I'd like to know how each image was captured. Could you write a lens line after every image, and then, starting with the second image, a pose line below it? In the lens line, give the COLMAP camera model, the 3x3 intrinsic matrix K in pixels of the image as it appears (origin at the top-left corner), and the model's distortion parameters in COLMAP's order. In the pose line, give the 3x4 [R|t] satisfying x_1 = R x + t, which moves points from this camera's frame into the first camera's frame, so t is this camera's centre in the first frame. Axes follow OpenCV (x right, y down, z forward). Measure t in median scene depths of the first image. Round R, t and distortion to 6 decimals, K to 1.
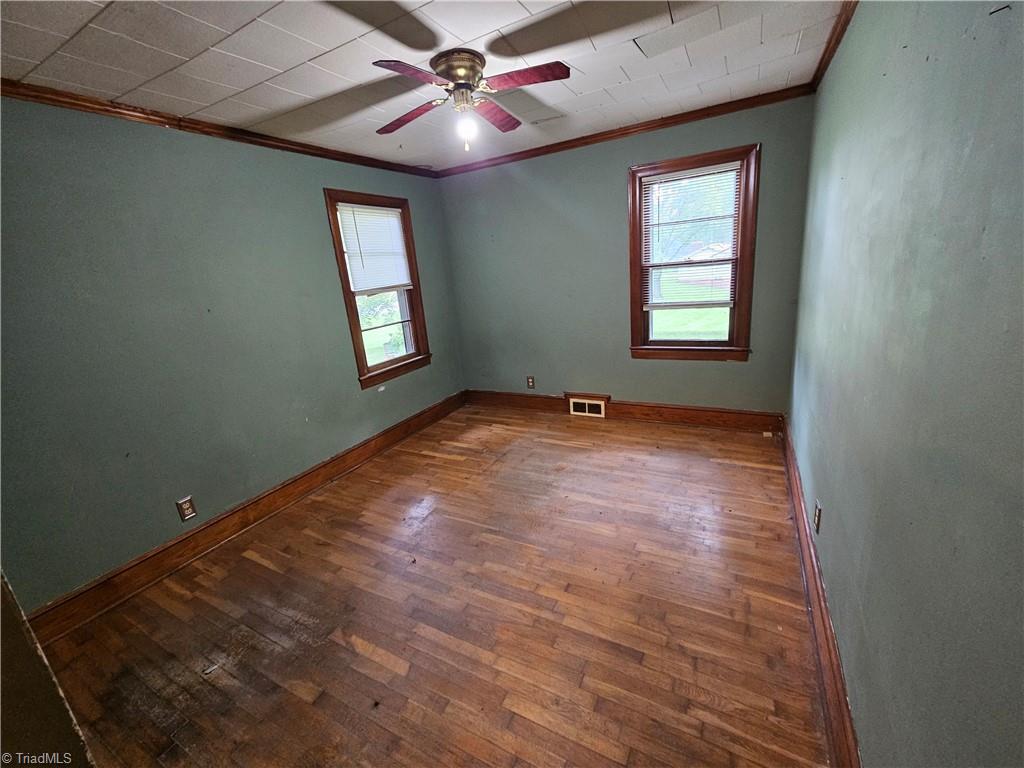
lens RADIAL K [[417.1, 0, 512.0], [0, 417.1, 384.0], [0, 0, 1]] dist [-0.000318, -0.000415]
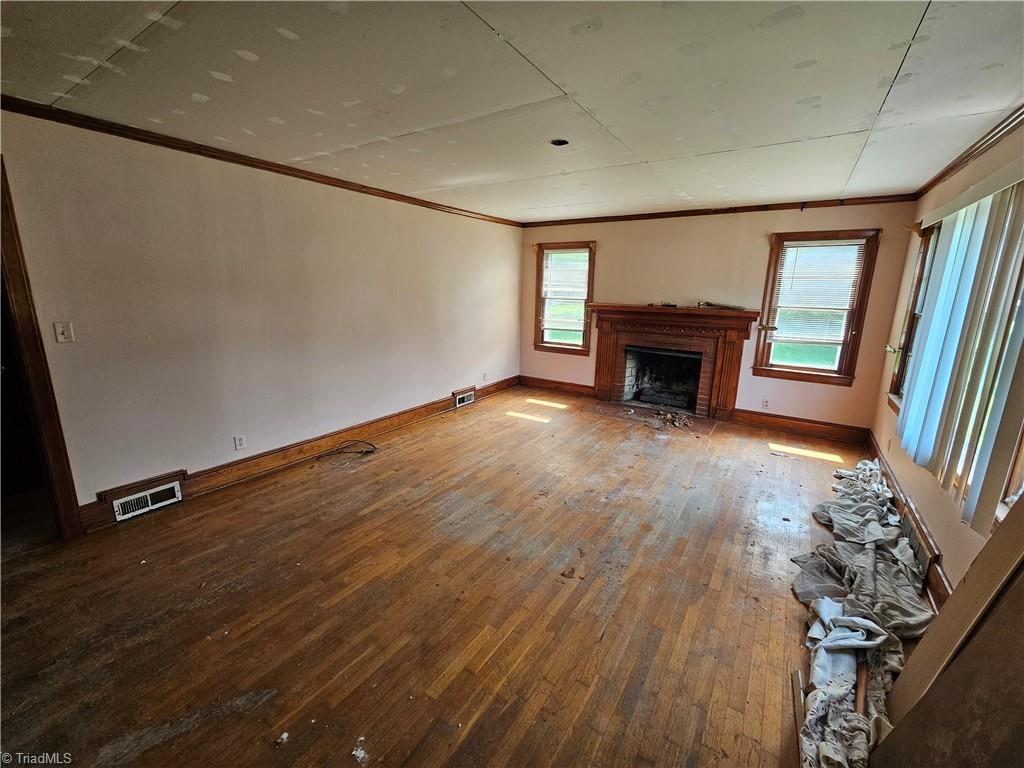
lens RADIAL K [[417.1, 0, 512.0], [0, 417.1, 384.0], [0, 0, 1]] dist [-0.000318, -0.000415]
pose [[0.079295, -0.121136, 0.989464, -0.891498], [0.274086, 0.956982, 0.095194, -0.060386], [-0.958430, 0.263650, 0.109086, 0.528528]]
